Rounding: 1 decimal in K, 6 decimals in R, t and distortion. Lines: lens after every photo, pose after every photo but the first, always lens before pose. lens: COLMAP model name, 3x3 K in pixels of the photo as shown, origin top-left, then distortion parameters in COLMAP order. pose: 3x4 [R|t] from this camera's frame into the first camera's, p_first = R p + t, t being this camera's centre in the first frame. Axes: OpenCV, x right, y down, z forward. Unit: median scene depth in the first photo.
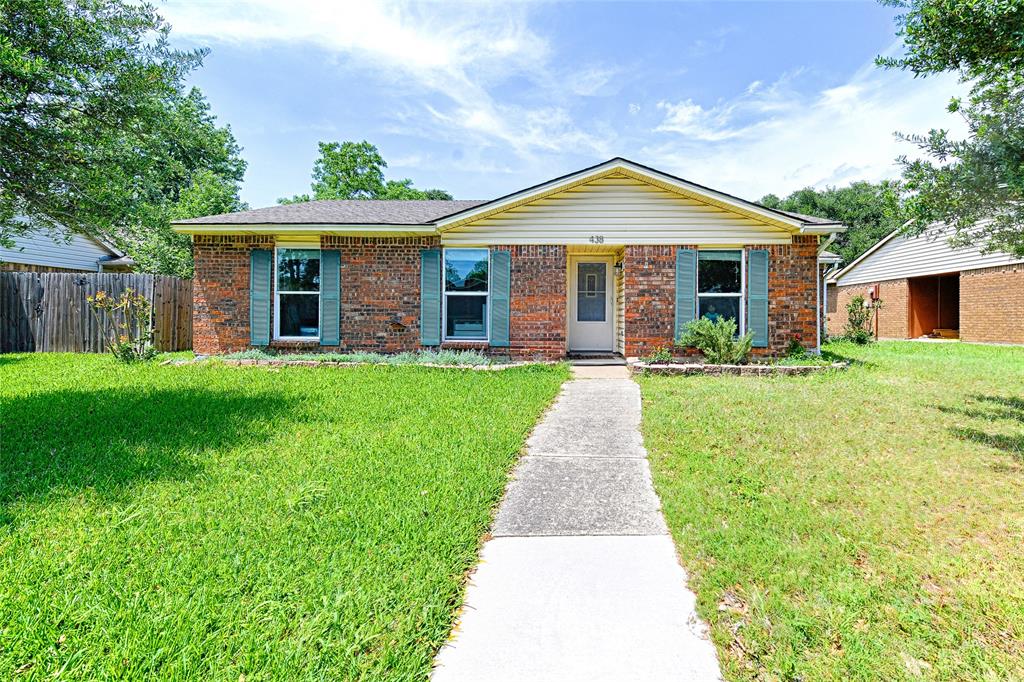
lens RADIAL K [[325.8, 0, 548.8], [0, 325.8, 311.9], [0, 0, 1]] dist [0.001506, 0.000045]
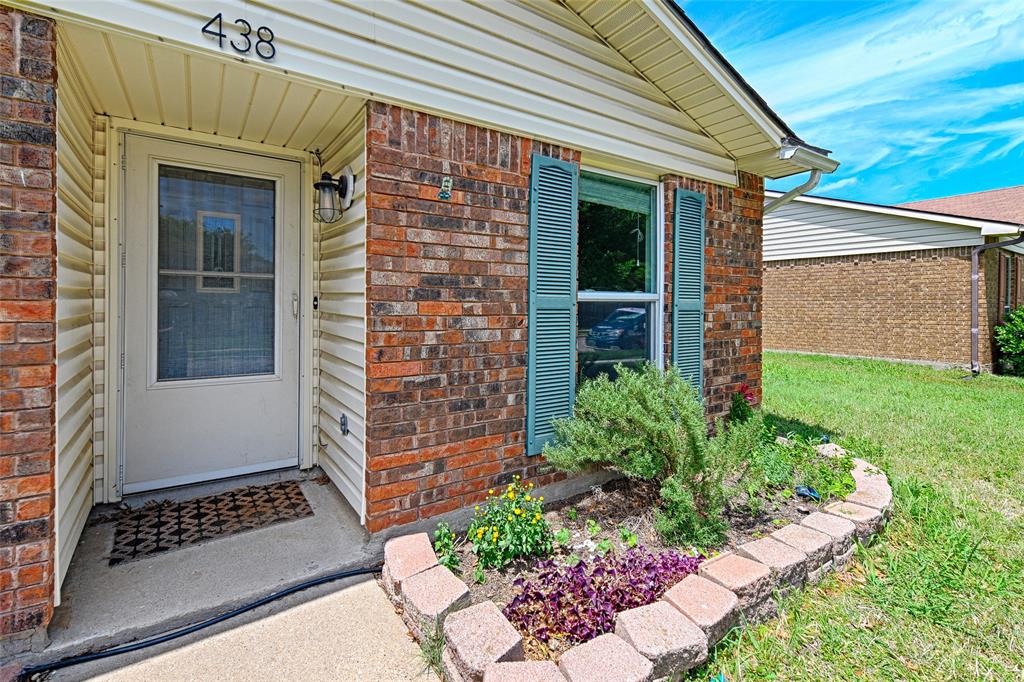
lens RADIAL K [[460.8, 0, 514.3], [0, 460.8, 303.8], [0, 0, 1]] dist [0.013865, -0.000058]
pose [[0.772126, -0.004205, 0.635455, 0.087667], [-0.001121, 0.999968, 0.007978, -0.045803], [-0.635468, -0.006872, 0.772097, 0.628035]]
